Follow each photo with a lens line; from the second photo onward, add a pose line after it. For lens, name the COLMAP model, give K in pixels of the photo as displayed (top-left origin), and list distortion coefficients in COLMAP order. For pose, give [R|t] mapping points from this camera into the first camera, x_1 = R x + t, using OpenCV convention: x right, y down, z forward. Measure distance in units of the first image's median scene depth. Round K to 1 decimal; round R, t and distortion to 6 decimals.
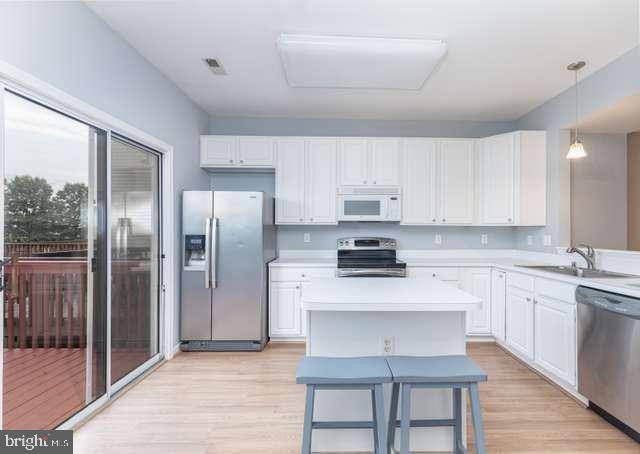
lens RADIAL K [[308.8, 0, 344.3], [0, 308.8, 226.7], [0, 0, 1]] dist [0.004572, 0.000328]
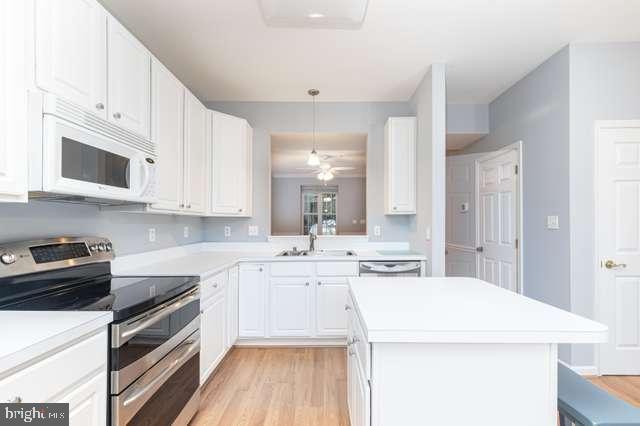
lens RADIAL K [[295.2, 0, 318.7], [0, 295.2, 215.7], [0, 0, 1]] dist [0.000352, -0.000126]
pose [[0.000899, 0.020637, 0.999787, -0.364756], [-0.013682, 0.999694, -0.020623, 0.010380], [-0.999906, -0.013660, 0.001182, 0.758793]]
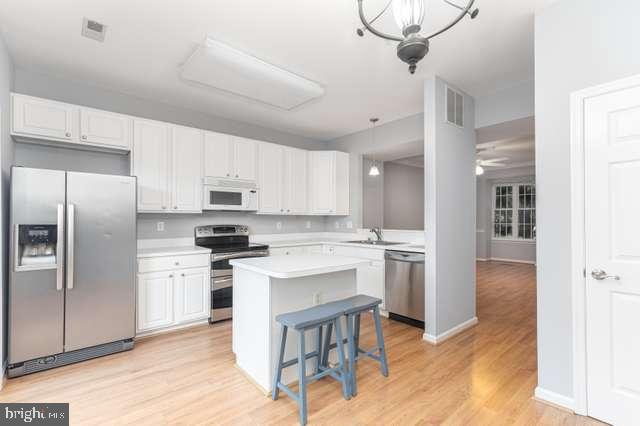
lens RADIAL K [[295.2, 0, 318.7], [0, 295.2, 215.7], [0, 0, 1]] dist [0.000352, -0.000126]
pose [[0.773888, 0.004220, 0.633308, -0.384000], [-0.005811, 0.999983, 0.000438, -0.000858], [-0.633295, -0.004019, 0.773900, -0.034772]]
